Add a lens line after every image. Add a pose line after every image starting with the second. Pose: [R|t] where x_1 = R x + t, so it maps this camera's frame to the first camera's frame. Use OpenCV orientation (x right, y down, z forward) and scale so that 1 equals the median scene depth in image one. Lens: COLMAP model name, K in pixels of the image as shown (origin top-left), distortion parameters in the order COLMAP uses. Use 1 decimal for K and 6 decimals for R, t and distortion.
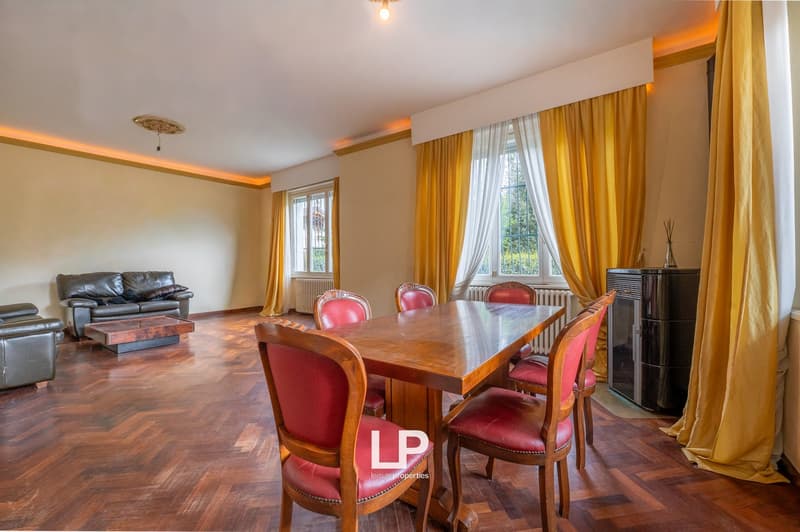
lens RADIAL K [[334.2, 0, 400.4], [0, 334.2, 263.4], [0, 0, 1]] dist [-0.028318, 0.000205]
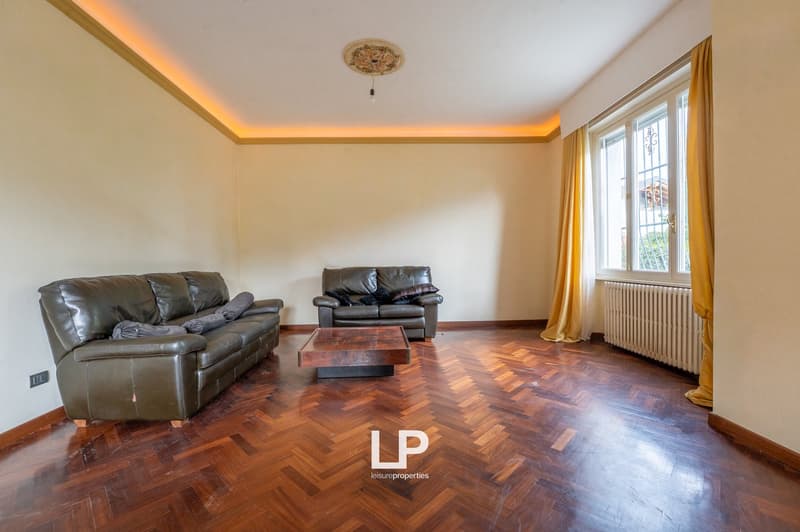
lens RADIAL K [[335.7, 0, 403.6], [0, 335.7, 265.9], [0, 0, 1]] dist [-0.022022, -0.000151]
pose [[0.623091, 0.012734, -0.782045, -0.106778], [0.010078, 0.999654, 0.024307, 0.002684], [0.782084, -0.023027, 0.622747, 0.478804]]
